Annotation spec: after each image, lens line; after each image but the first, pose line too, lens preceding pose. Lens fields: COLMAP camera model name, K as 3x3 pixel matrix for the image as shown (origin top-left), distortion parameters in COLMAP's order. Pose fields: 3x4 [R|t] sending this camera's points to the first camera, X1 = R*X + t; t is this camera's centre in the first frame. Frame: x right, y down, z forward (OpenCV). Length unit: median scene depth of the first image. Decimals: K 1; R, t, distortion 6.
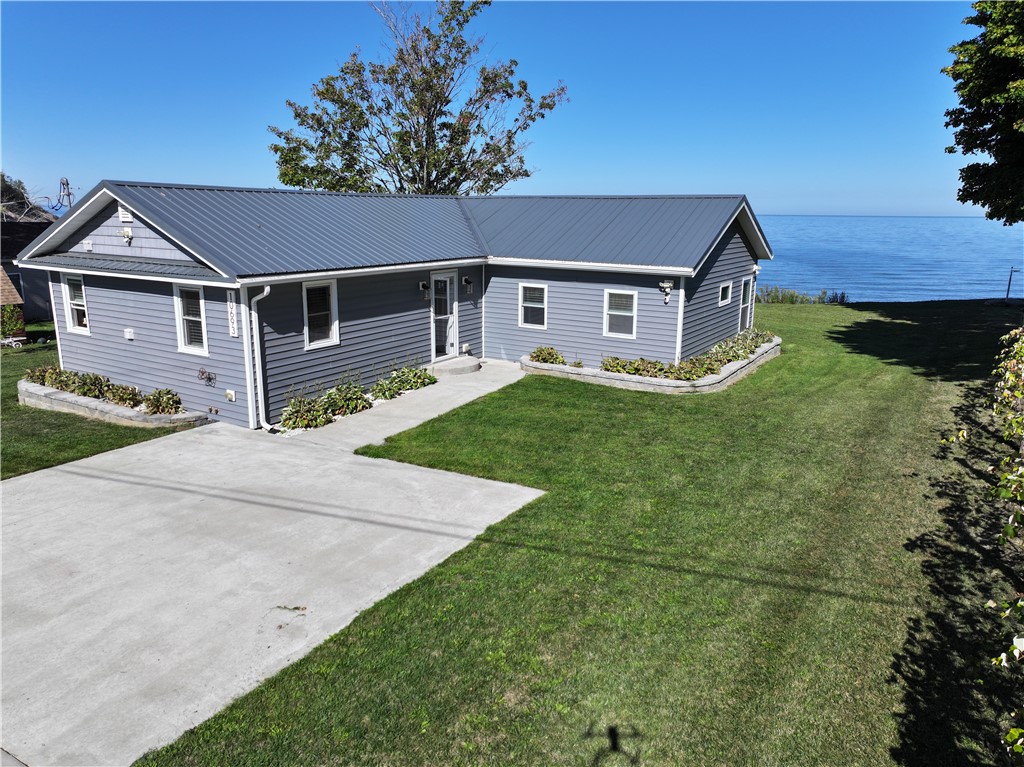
lens RADIAL K [[717.6, 0, 512.0], [0, 717.6, 383.5], [0, 0, 1]] dist [-0.000378, 0.021774]
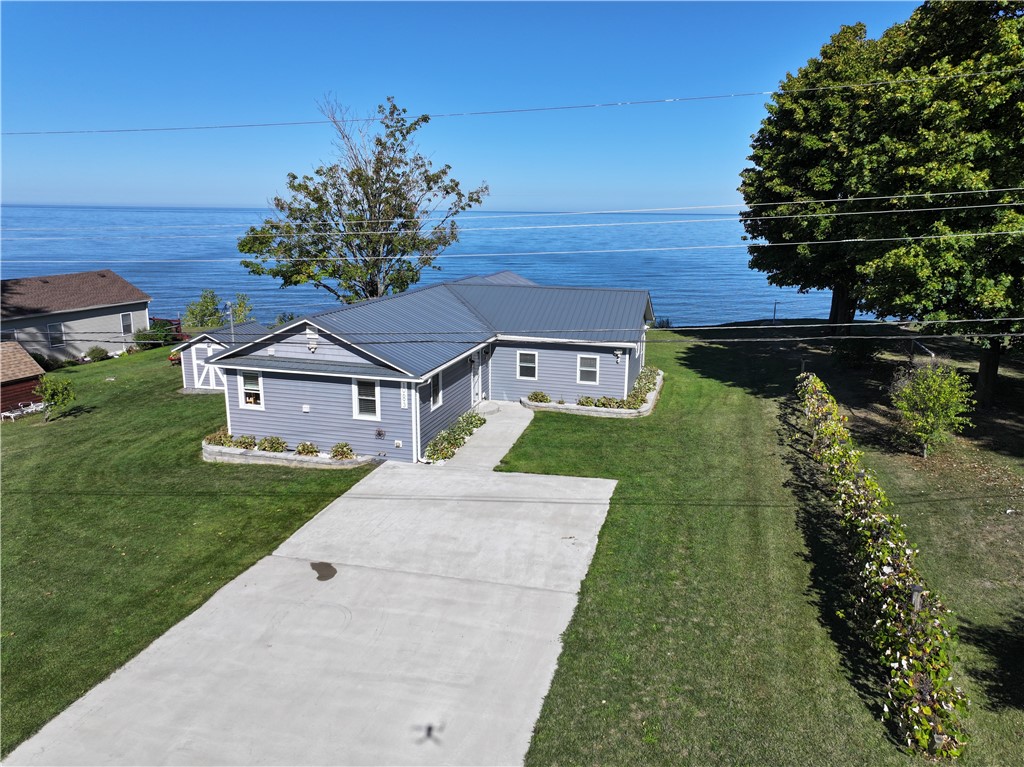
lens RADIAL K [[717.6, 0, 512.0], [0, 717.6, 383.5], [0, 0, 1]] dist [-0.000378, 0.021774]
pose [[0.960586, -0.066518, 0.269908, -0.520267], [0.065829, 0.997763, 0.011614, -0.110795], [-0.270077, 0.006612, 0.962816, -0.584018]]
